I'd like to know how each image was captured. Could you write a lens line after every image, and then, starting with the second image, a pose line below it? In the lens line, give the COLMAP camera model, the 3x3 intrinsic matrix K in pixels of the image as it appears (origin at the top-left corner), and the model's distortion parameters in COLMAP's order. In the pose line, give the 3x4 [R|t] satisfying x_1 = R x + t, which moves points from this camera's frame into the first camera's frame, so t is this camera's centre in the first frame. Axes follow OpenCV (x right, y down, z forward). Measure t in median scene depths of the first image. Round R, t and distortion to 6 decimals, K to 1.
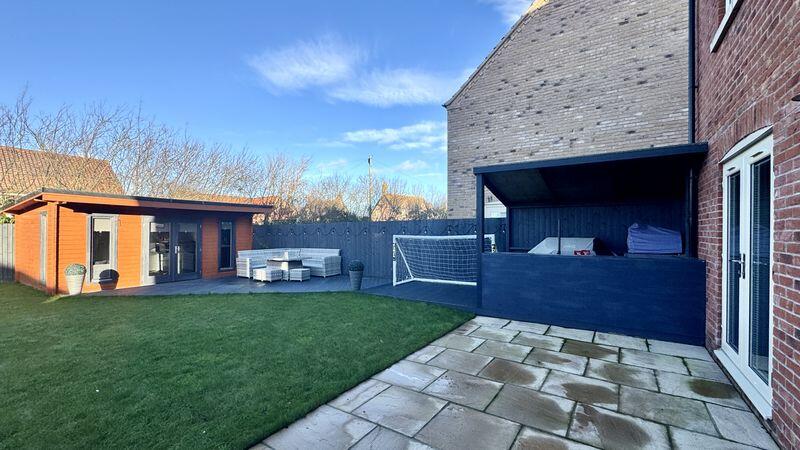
lens RADIAL K [[319.1, 0, 400.7], [0, 319.1, 228.2], [0, 0, 1]] dist [0.001900, 0.000123]
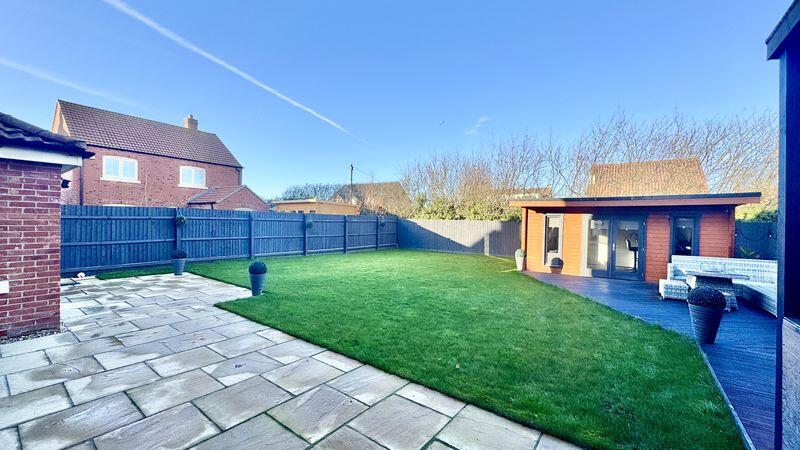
lens RADIAL K [[319.1, 0, 403.4], [0, 319.1, 223.2], [0, 0, 1]] dist [0.001900, 0.000123]
pose [[-0.031177, 0.001497, -0.999513, 0.361121], [-0.008691, 0.999961, 0.001769, -0.003603], [0.999476, 0.008741, -0.031163, 0.427388]]
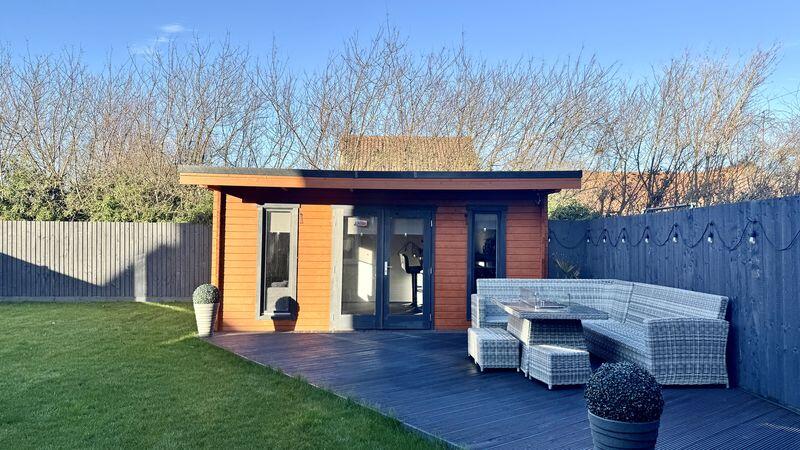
lens RADIAL K [[562.9, 0, 403.4], [0, 562.9, 224.5], [0, 0, 1]] dist [0.049499, -0.003186]
pose [[0.574257, -0.014702, -0.818543, 0.073152], [0.002970, 0.999870, -0.015874, 0.011786], [0.818670, 0.006685, 0.574225, 0.568155]]
